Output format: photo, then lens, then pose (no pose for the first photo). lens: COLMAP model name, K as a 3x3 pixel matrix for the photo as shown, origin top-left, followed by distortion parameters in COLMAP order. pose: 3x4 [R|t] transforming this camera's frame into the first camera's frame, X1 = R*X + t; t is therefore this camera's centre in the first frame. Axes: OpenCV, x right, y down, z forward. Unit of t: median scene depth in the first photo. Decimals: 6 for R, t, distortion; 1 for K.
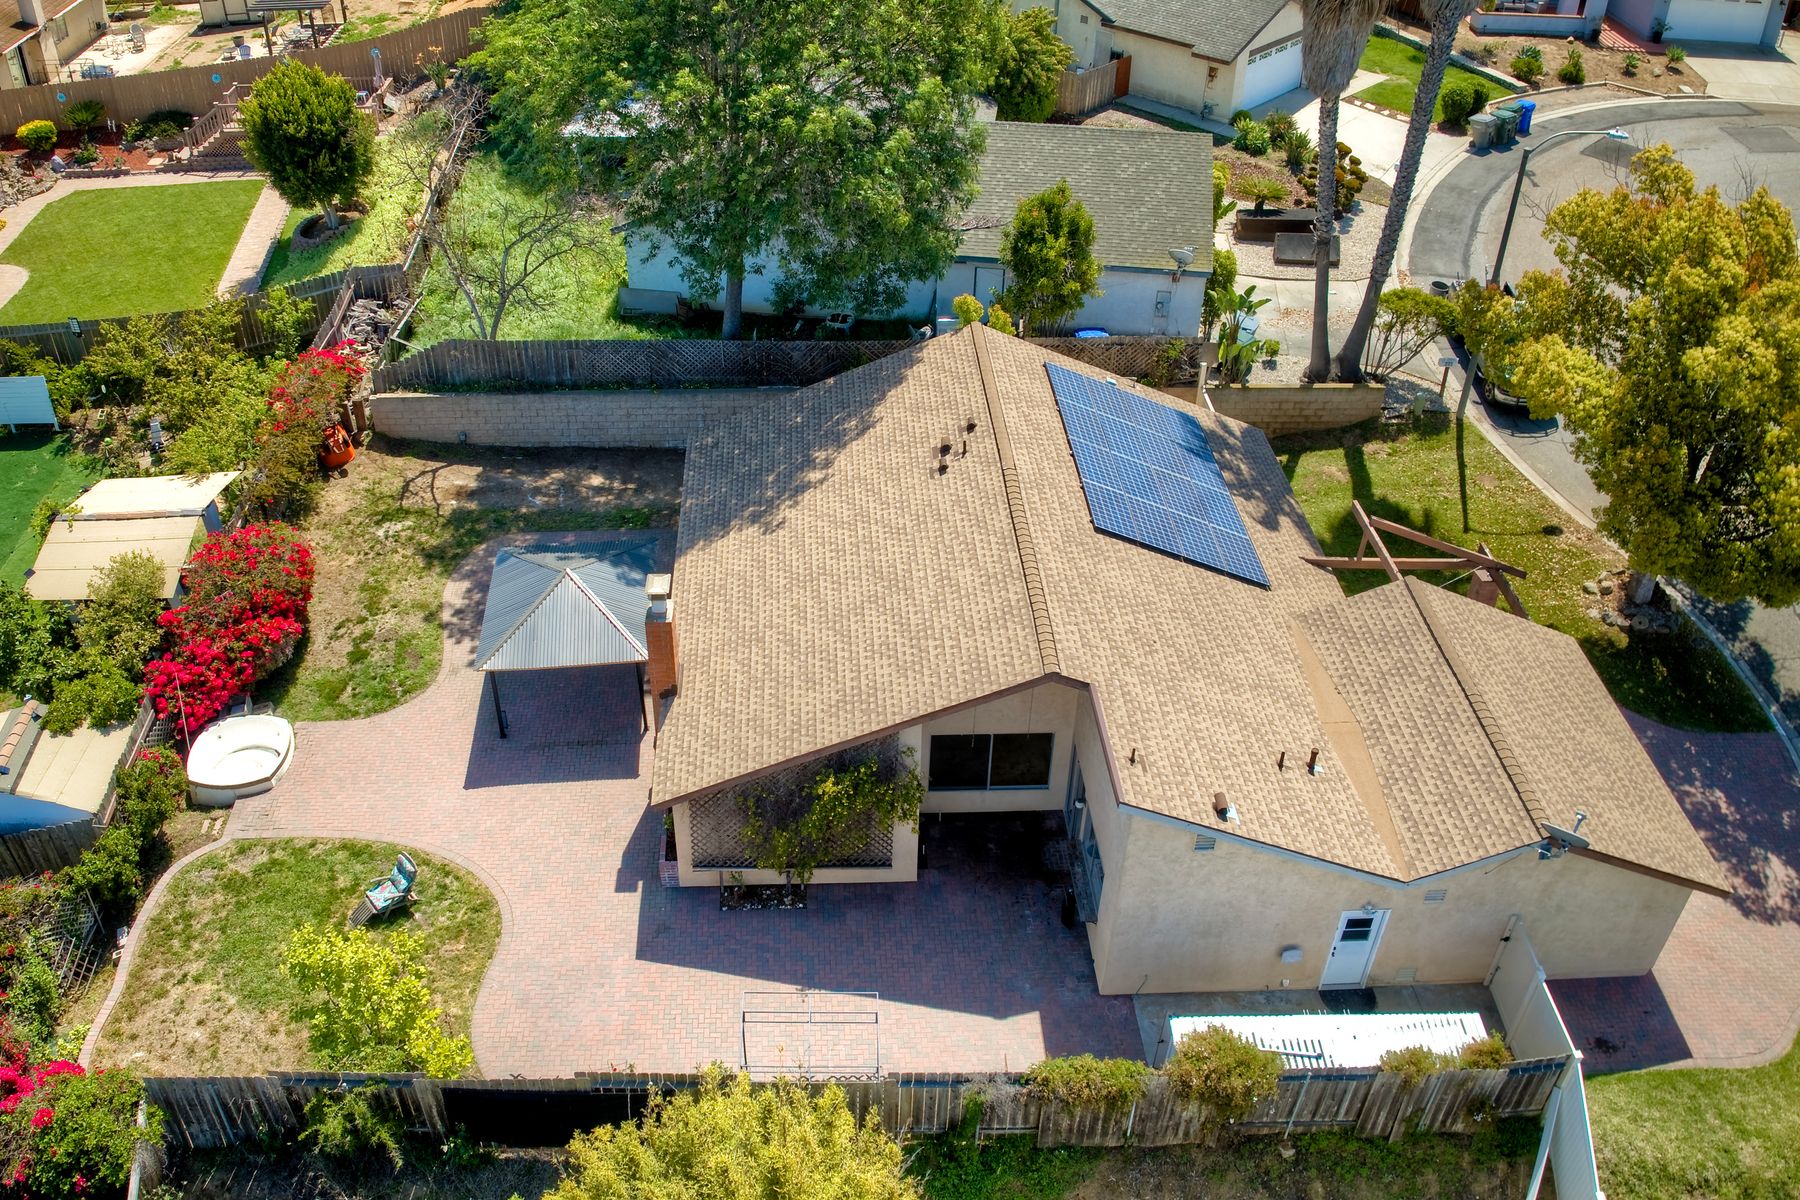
lens RADIAL K [[1529.2, 0, 900.0], [0, 1529.2, 600.0], [0, 0, 1]] dist [-0.103268, -0.003180]
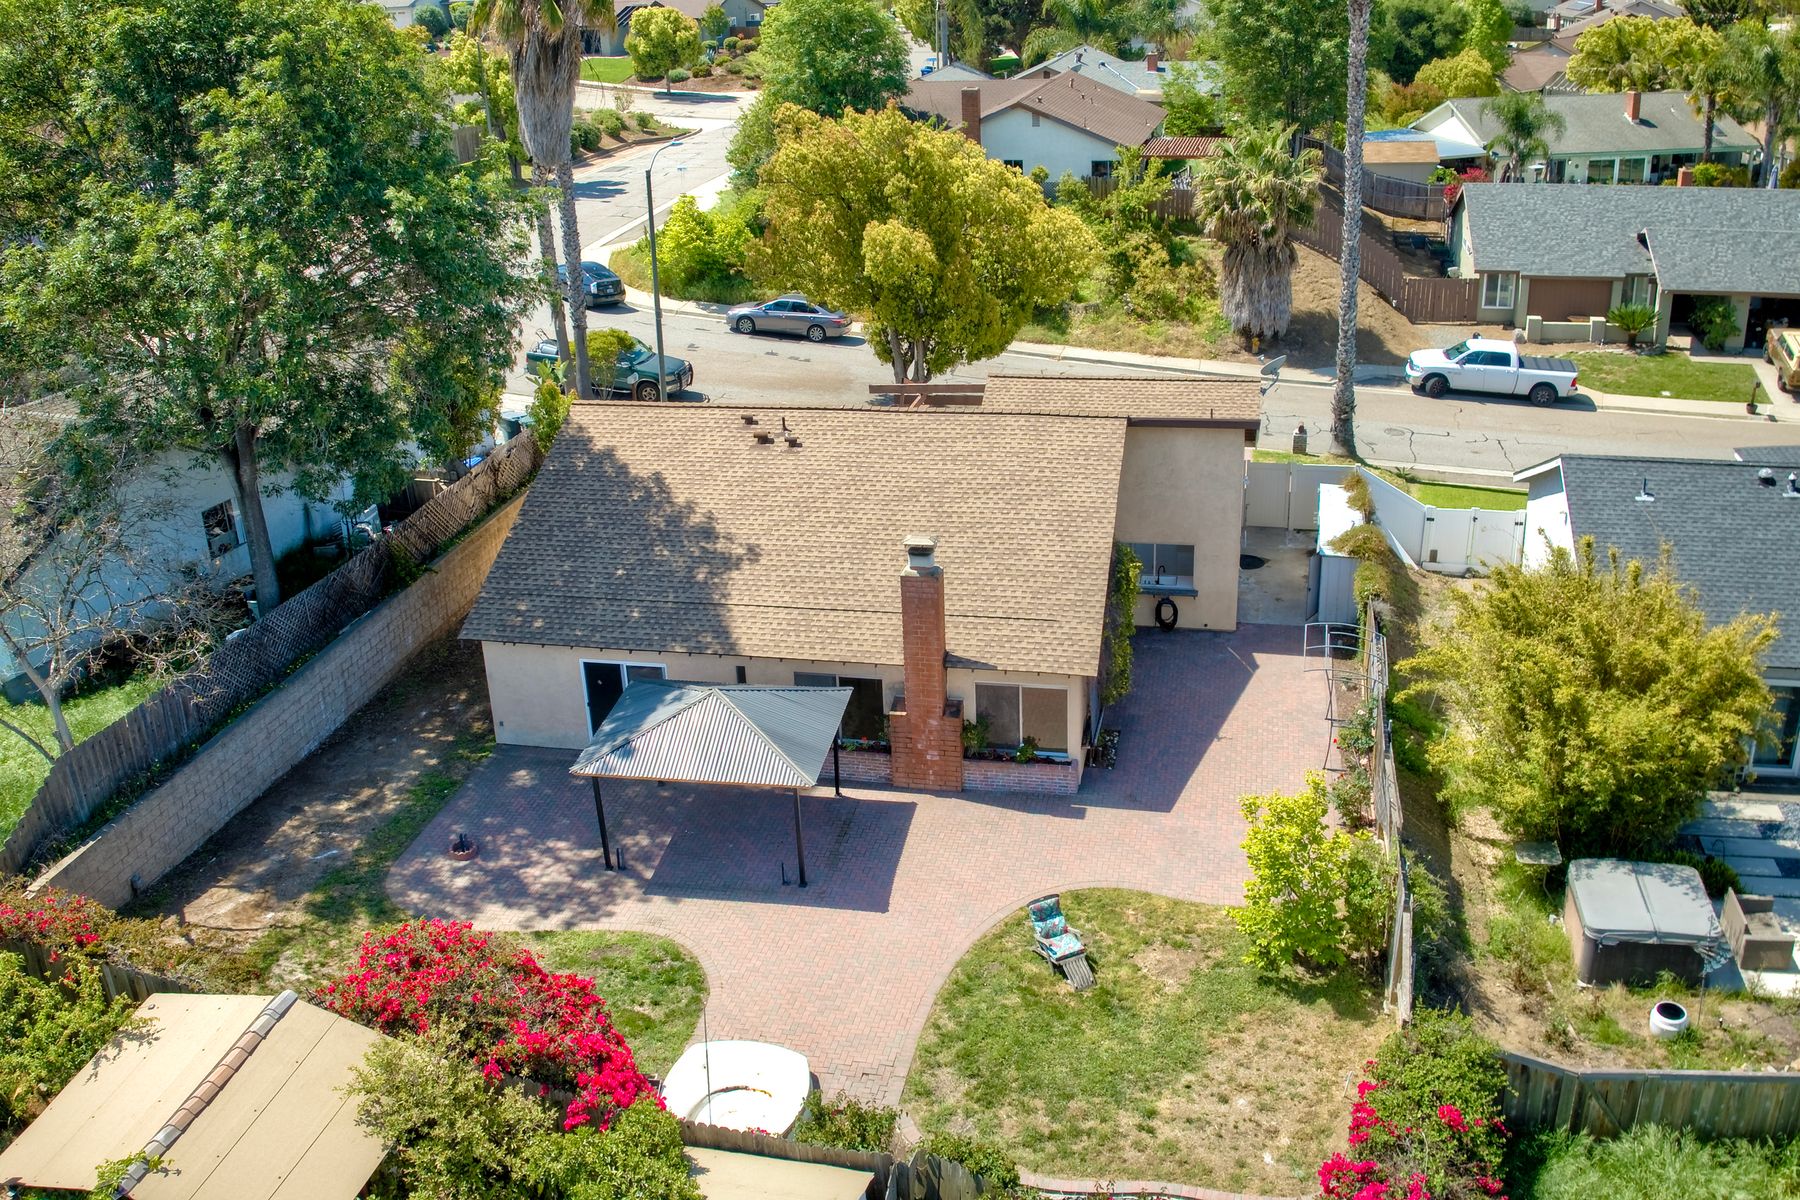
lens RADIAL K [[1612.5, 0, 886.2], [0, 1612.5, 606.2], [0, 0, 1]] dist [-0.096265, -0.020691]
pose [[0.259541, -0.408642, 0.875014, -0.955964], [0.615639, 0.768099, 0.176105, -0.152804], [-0.744061, 0.492987, 0.450929, 0.499569]]
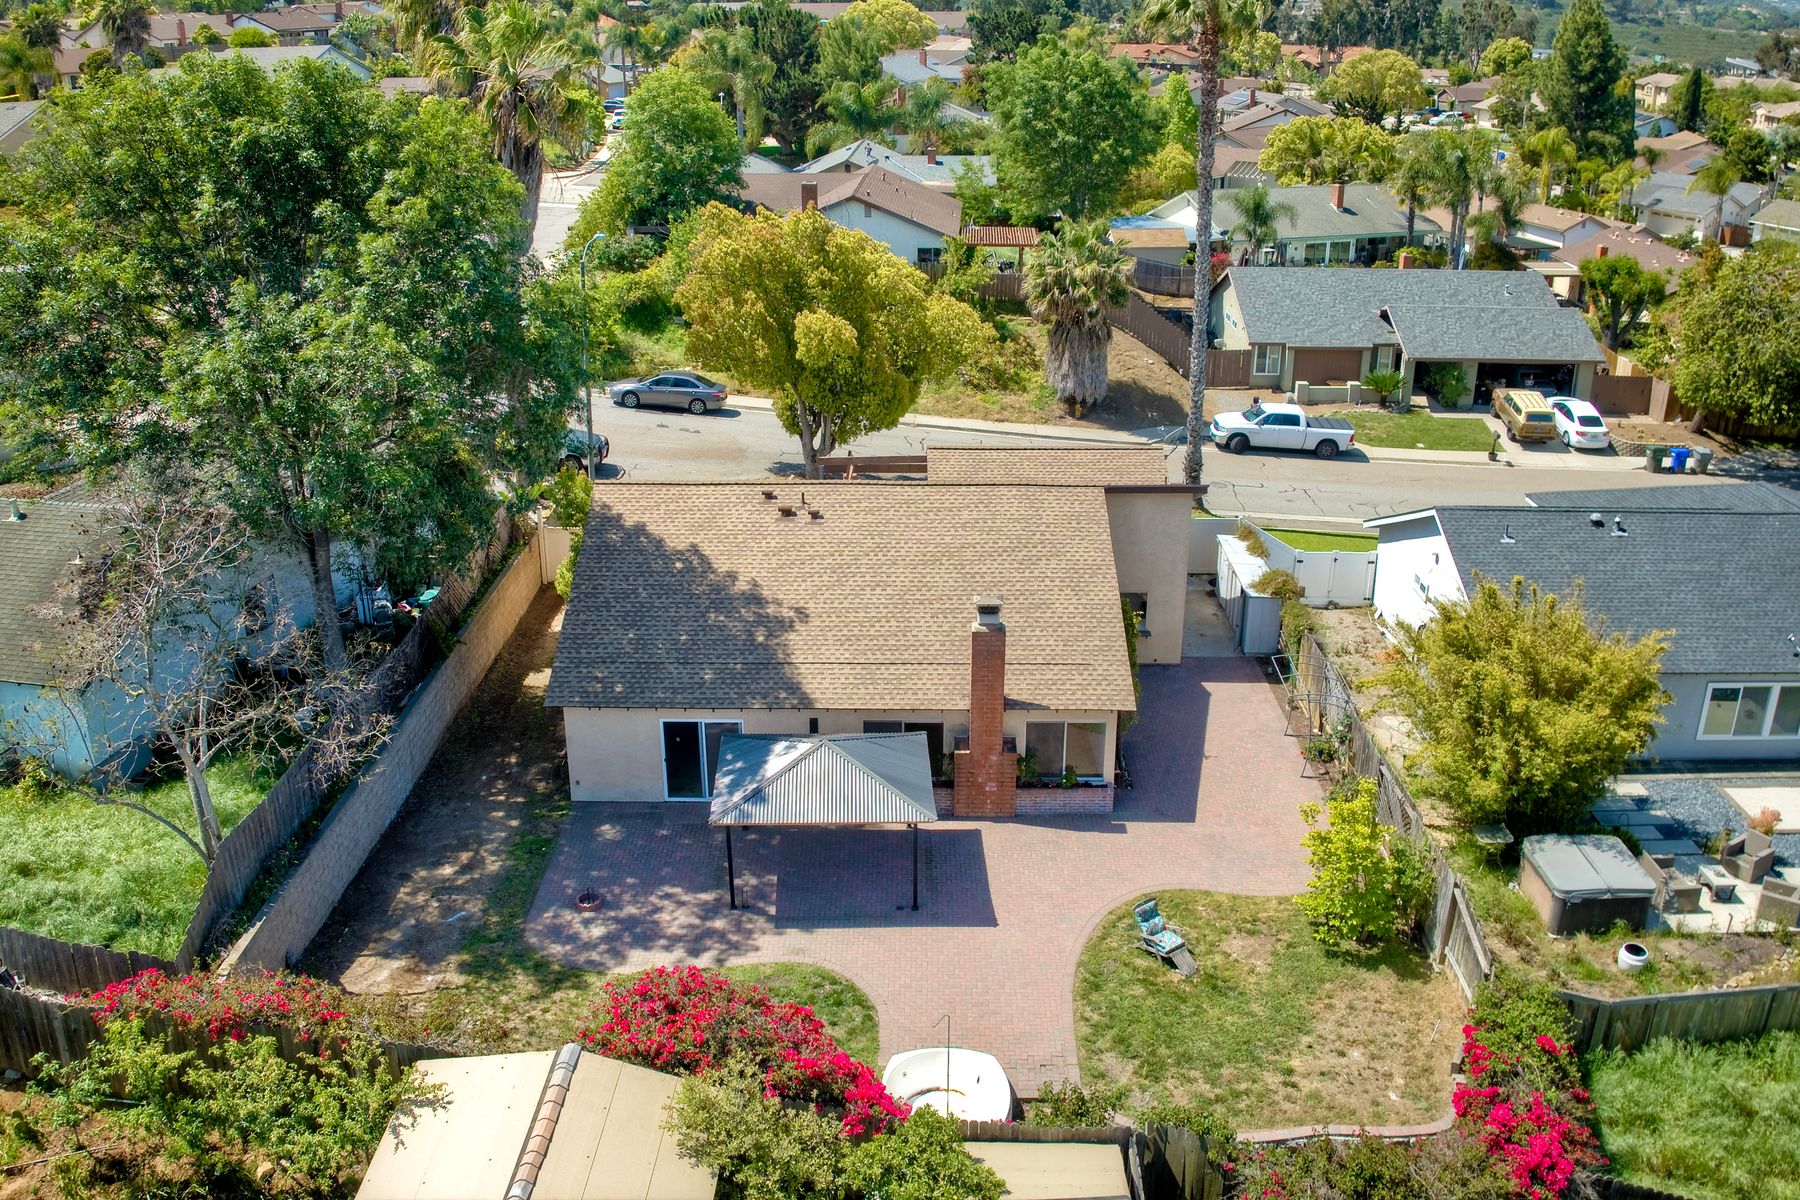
lens RADIAL K [[1497.5, 0, 893.3], [0, 1497.5, 600.3], [0, 0, 1]] dist [-0.094144, -0.020988]
pose [[0.057858, -0.390518, 0.918775, -1.035842], [0.599869, 0.749248, 0.280687, -0.319138], [-0.798004, 0.534905, 0.277609, 0.656755]]
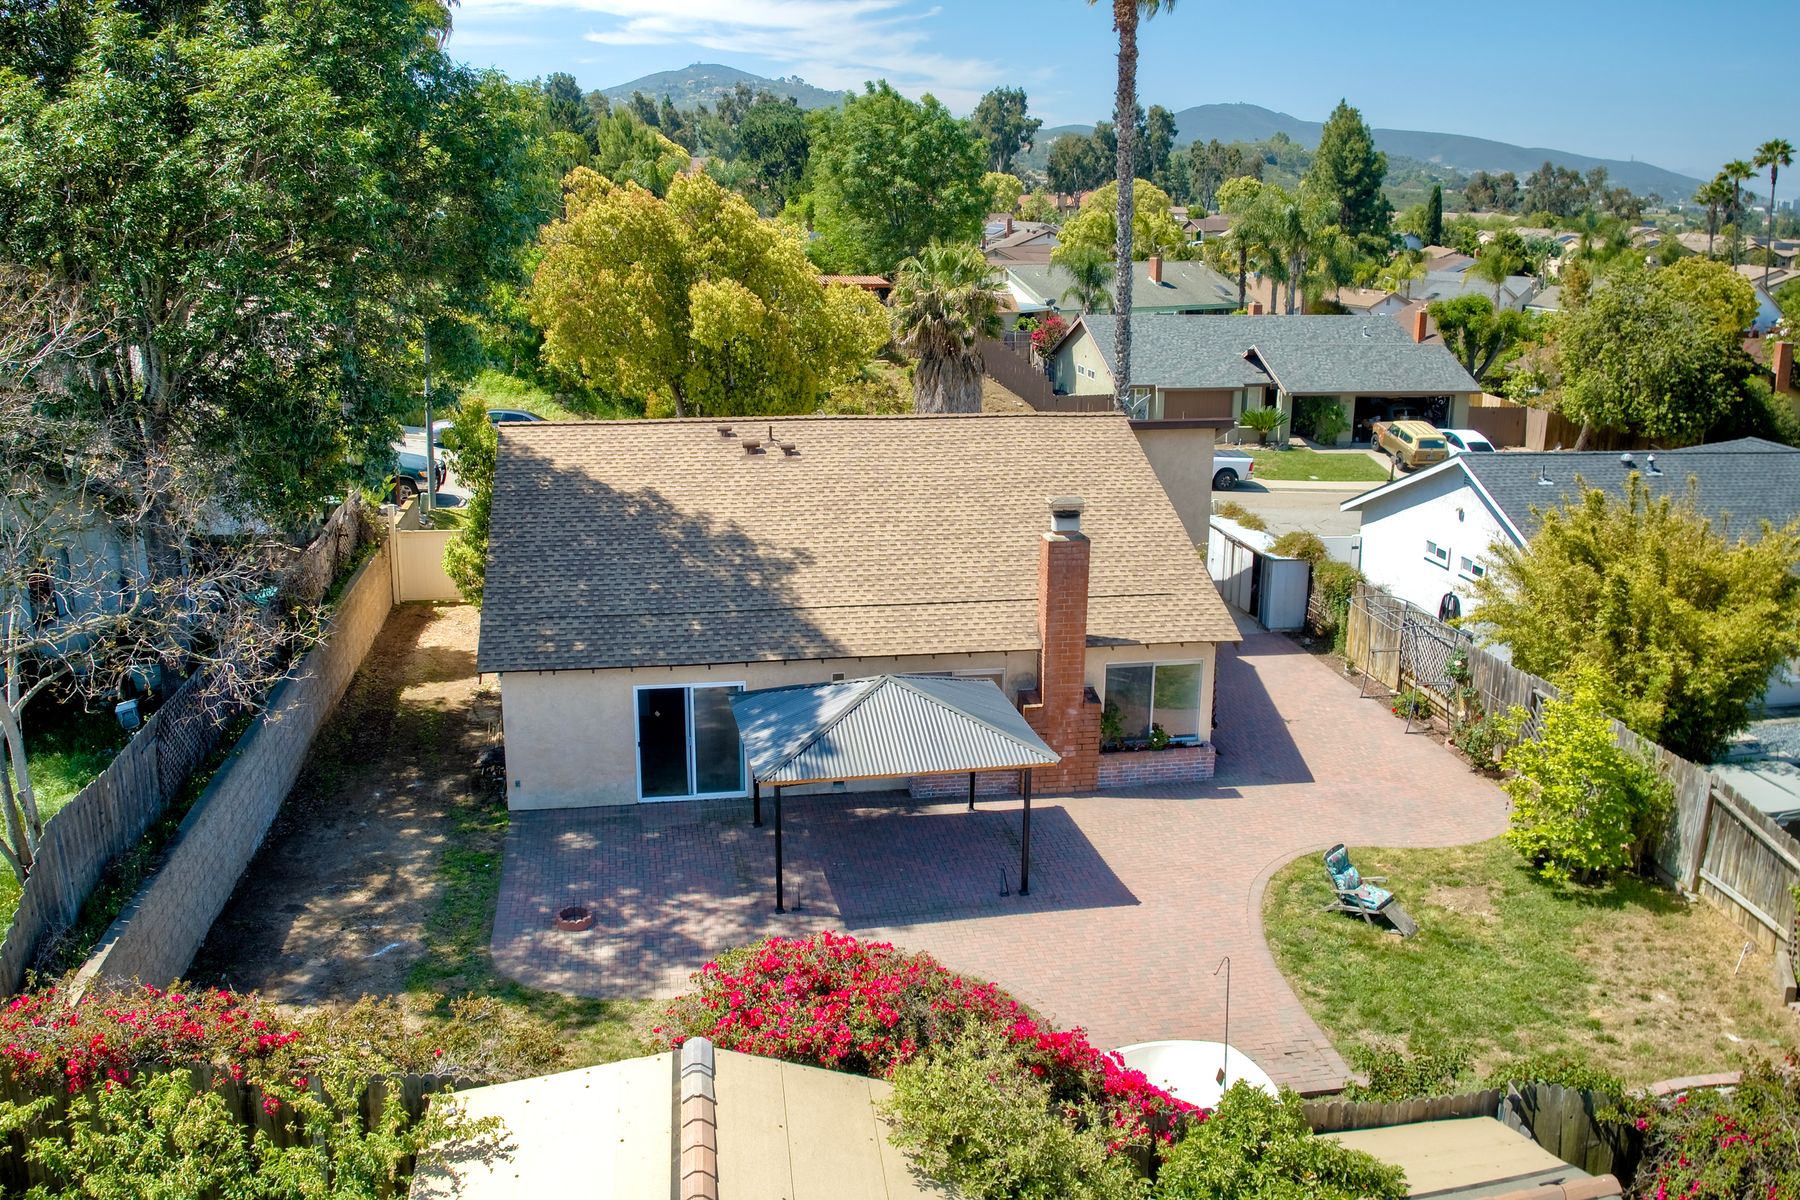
lens RADIAL K [[1529.2, 0, 900.0], [0, 1529.2, 600.0], [0, 0, 1]] dist [-0.103268, -0.003180]
pose [[-0.126697, -0.279974, 0.951610, -0.882961], [0.585552, 0.753249, 0.299574, -0.253965], [-0.800673, 0.595172, 0.068505, 0.921707]]
